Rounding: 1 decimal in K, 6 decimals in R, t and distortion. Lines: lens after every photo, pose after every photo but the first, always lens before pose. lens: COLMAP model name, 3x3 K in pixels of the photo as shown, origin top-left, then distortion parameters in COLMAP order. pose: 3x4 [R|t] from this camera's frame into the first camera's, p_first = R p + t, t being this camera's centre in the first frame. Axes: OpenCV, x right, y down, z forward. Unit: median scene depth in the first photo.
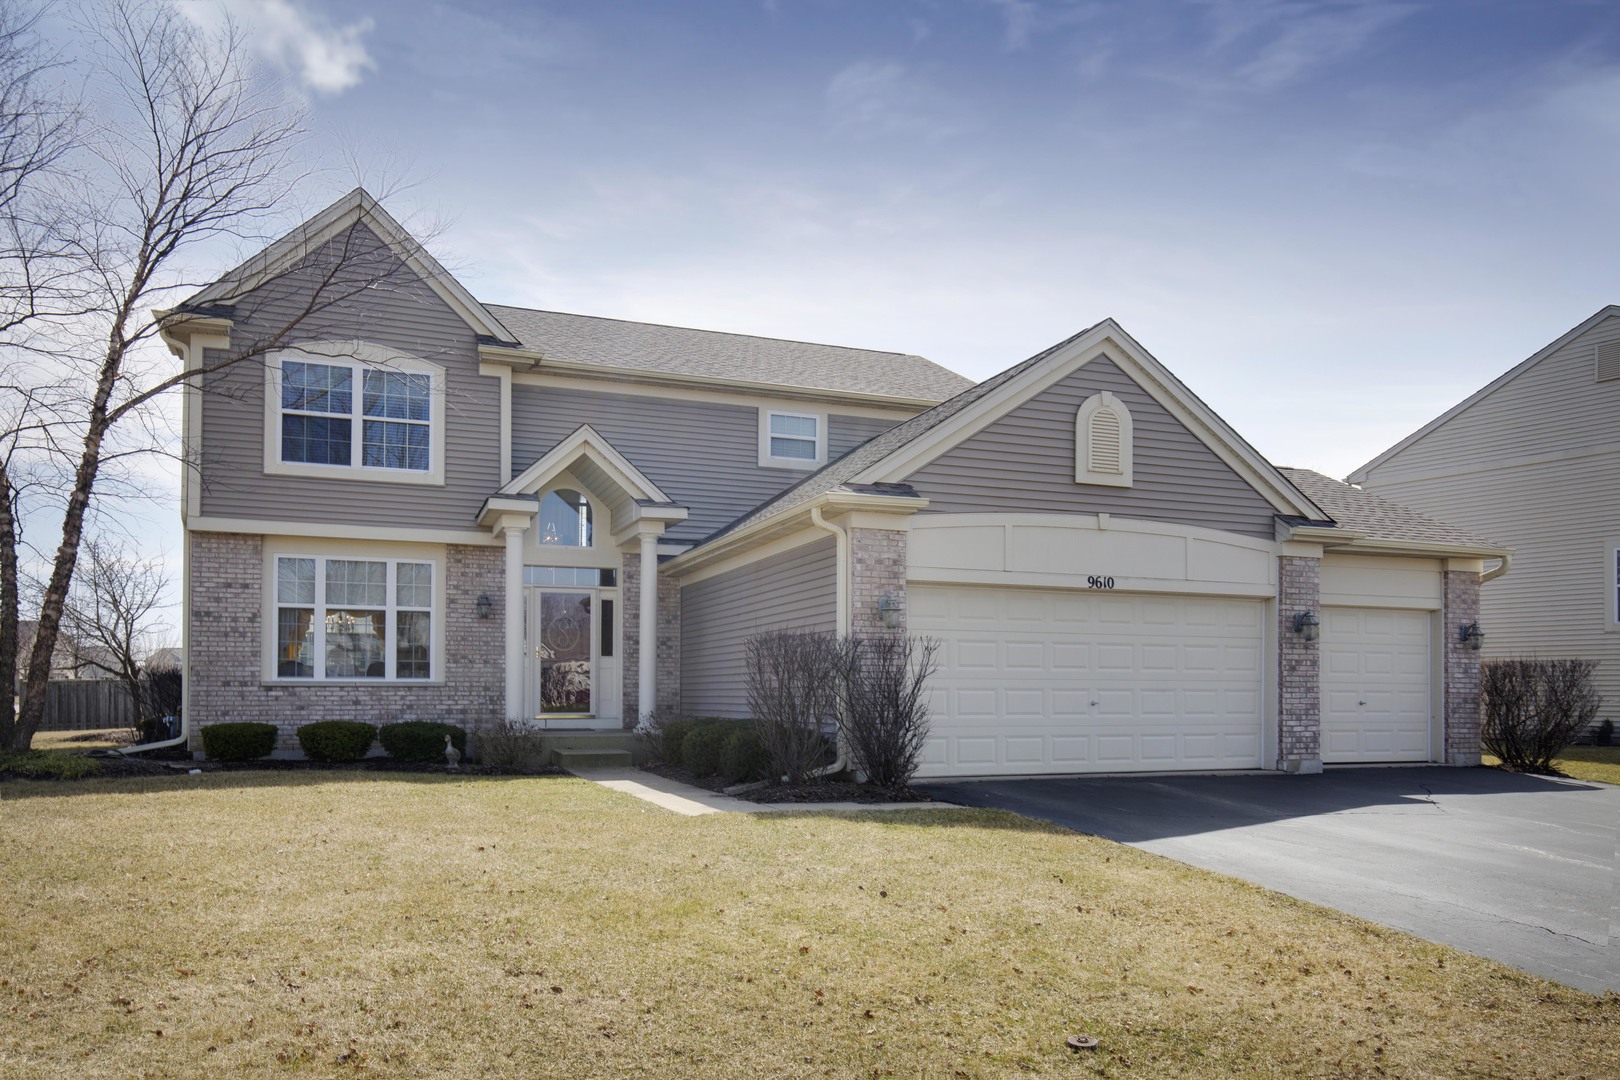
lens RADIAL K [[1157.2, 0, 809.3], [0, 1157.2, 694.8], [0, 0, 1]] dist [-0.004261, -0.003506]
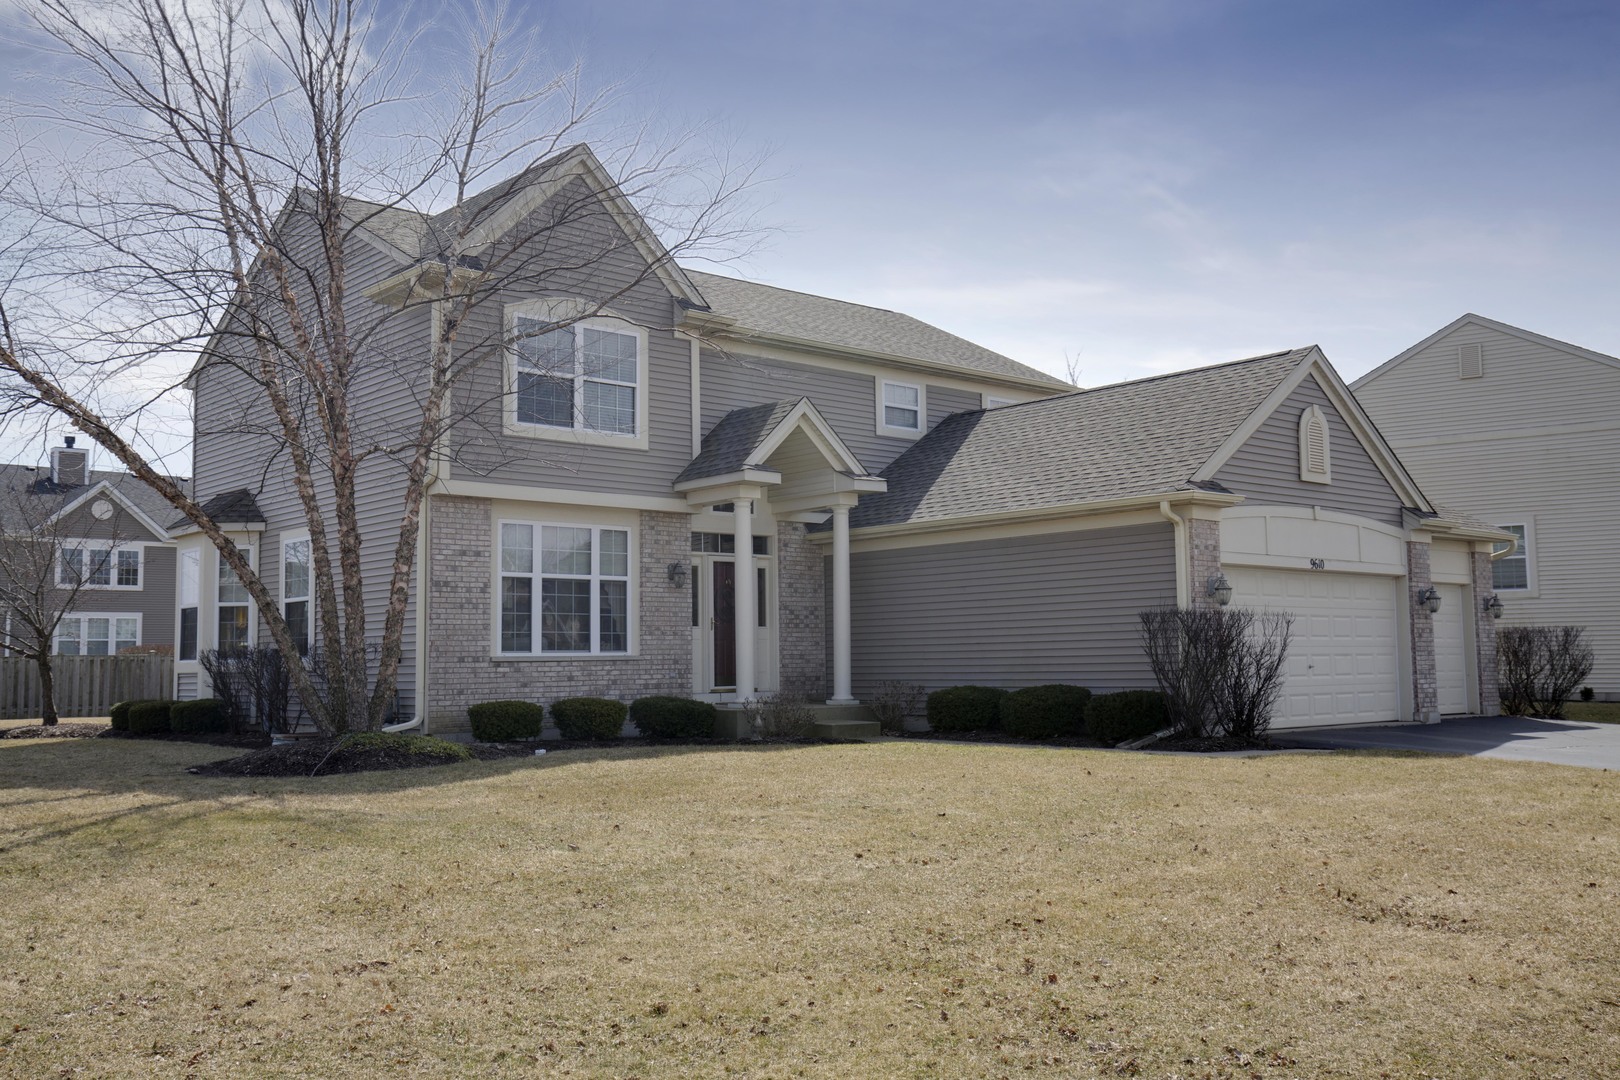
lens RADIAL K [[1502.6, 0, 810.0], [0, 1502.6, 540.0], [0, 0, 1]] dist [-0.006718, -0.000819]
pose [[0.936933, 0.015193, 0.349179, -0.646463], [0.013735, 0.996683, -0.080220, -0.004705], [-0.349239, 0.079957, 0.933616, -0.213848]]
